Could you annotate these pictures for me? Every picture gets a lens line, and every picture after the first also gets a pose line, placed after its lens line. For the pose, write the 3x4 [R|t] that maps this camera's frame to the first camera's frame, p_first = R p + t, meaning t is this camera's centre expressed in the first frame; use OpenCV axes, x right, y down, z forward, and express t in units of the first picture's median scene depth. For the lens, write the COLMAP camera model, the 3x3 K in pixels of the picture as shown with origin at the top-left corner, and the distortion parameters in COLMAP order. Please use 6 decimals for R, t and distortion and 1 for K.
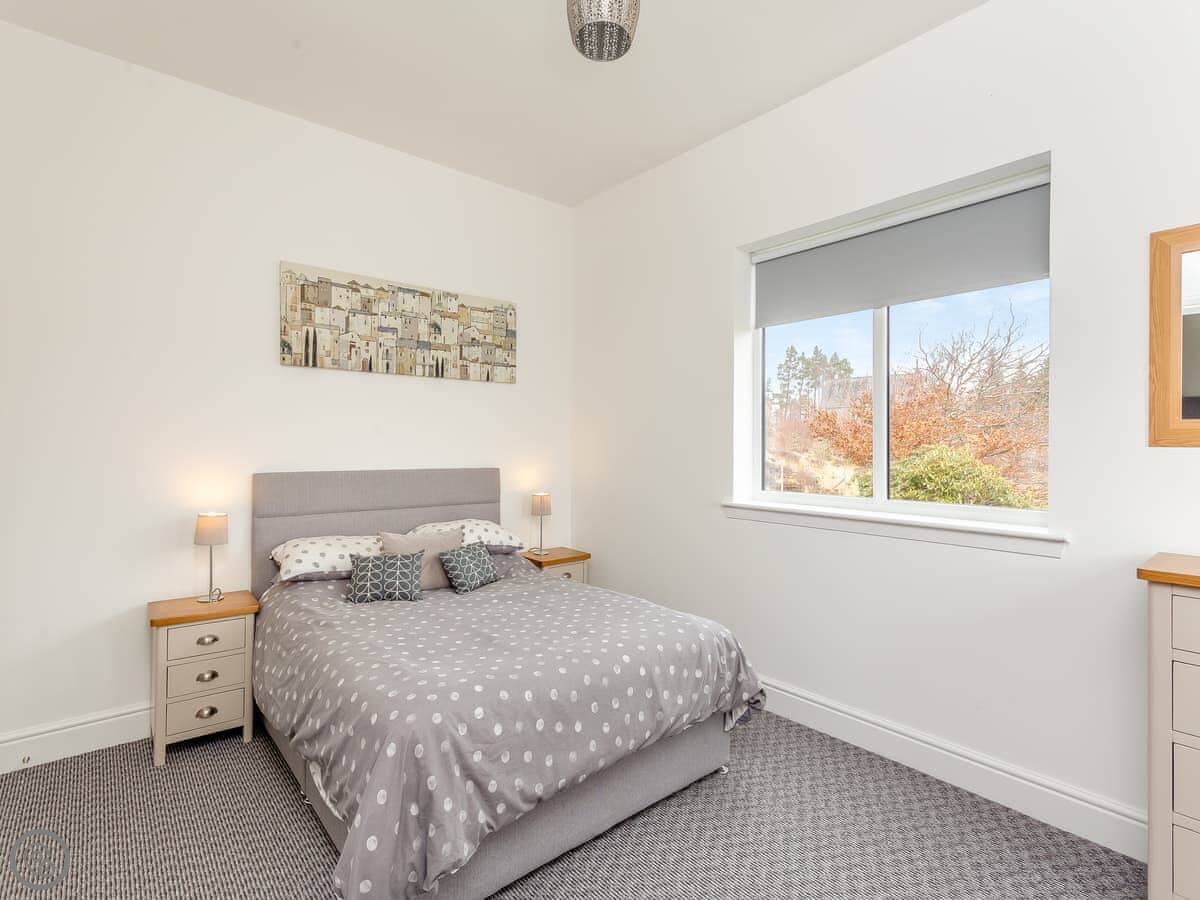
lens RADIAL K [[591.6, 0, 597.4], [0, 591.6, 447.6], [0, 0, 1]] dist [-0.002470, 0.000027]
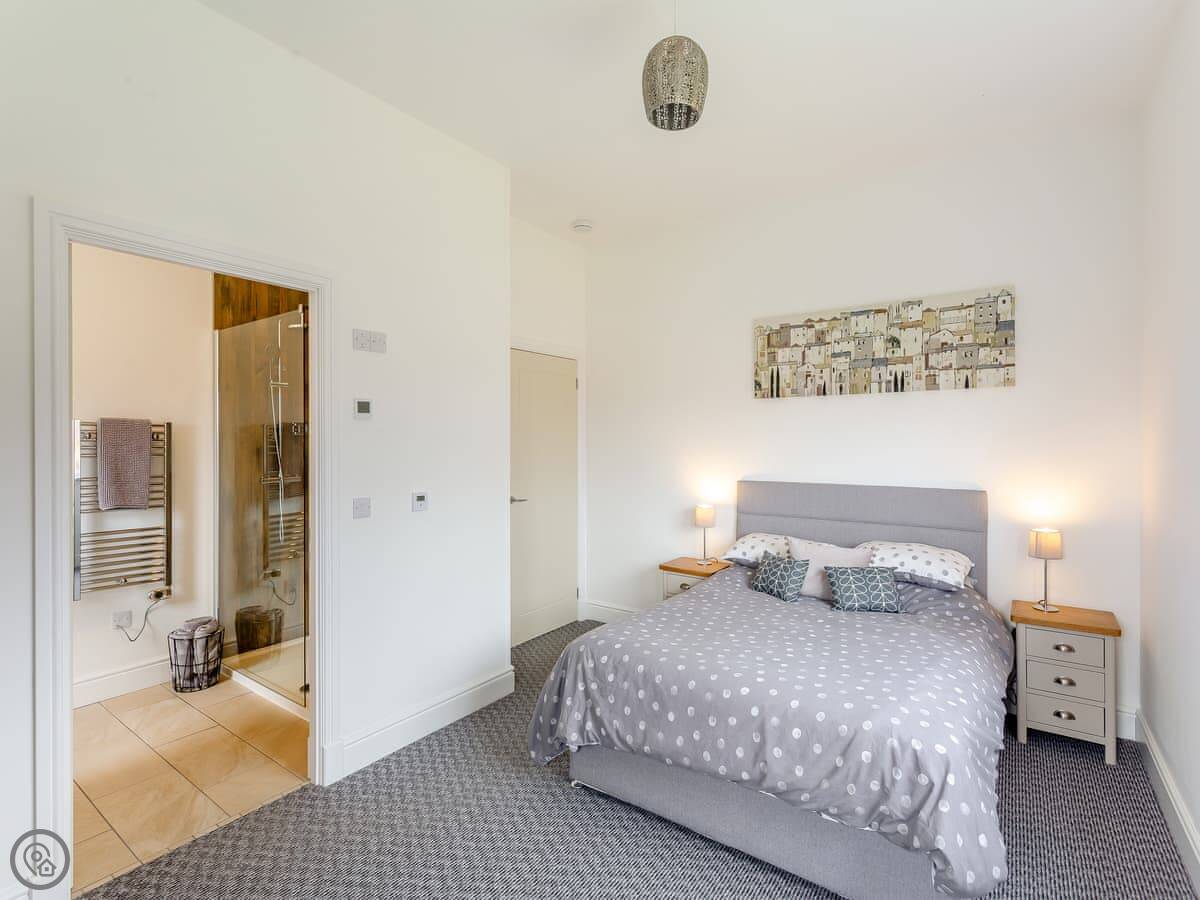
lens RADIAL K [[569.3, 0, 597.0], [0, 569.3, 445.8], [0, 0, 1]] dist [0.003575, 0.001083]
pose [[0.243772, 0.001412, -0.969831, 0.592837], [-0.002451, 0.999997, 0.000839, -0.035224], [0.969829, 0.002172, 0.243775, 0.340825]]
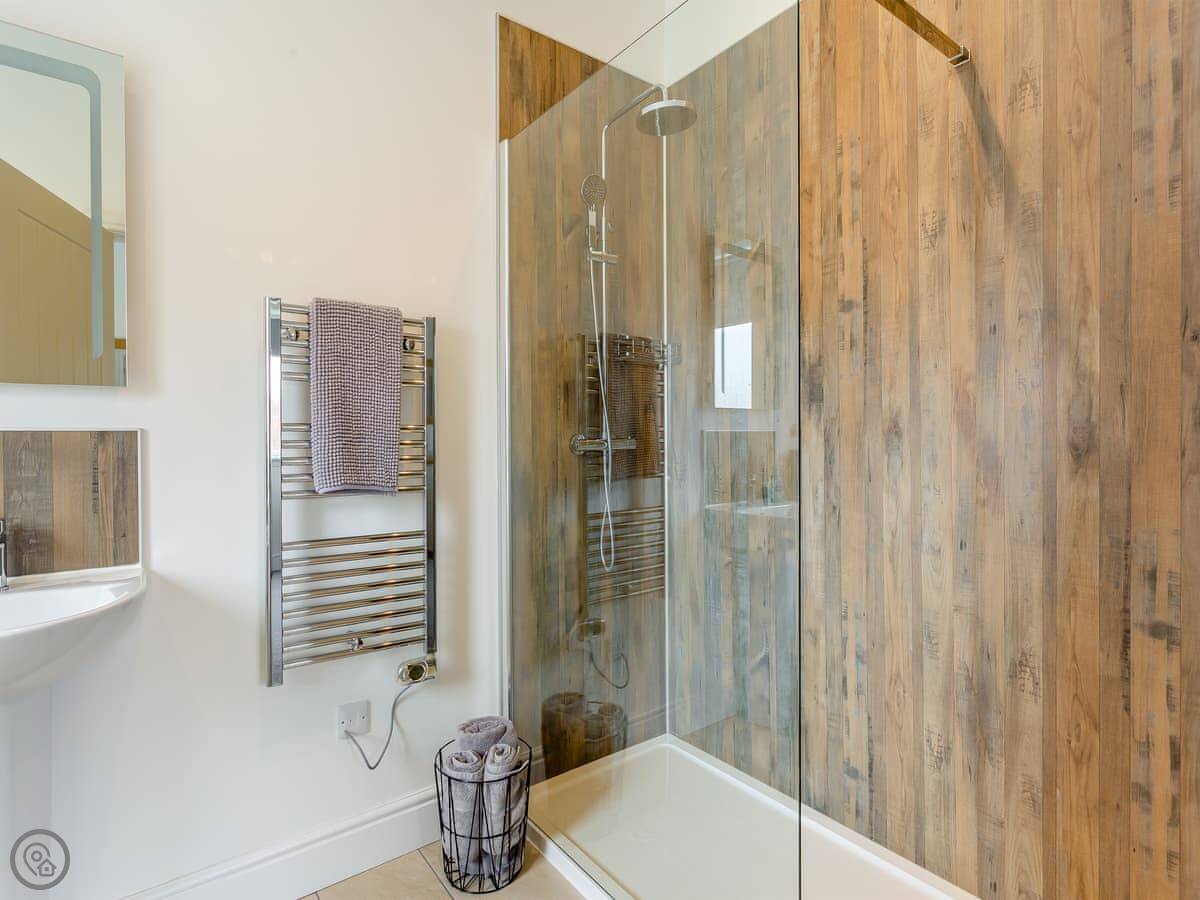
lens RADIAL K [[615.3, 0, 584.5], [0, 615.3, 445.2], [0, 0, 1]] dist [-0.003090, 0.000529]
pose [[-0.062981, 0.009410, -0.997970, 0.368276], [-0.000477, 0.999955, 0.009459, -0.012166], [0.998015, 0.001072, -0.062973, 0.228020]]
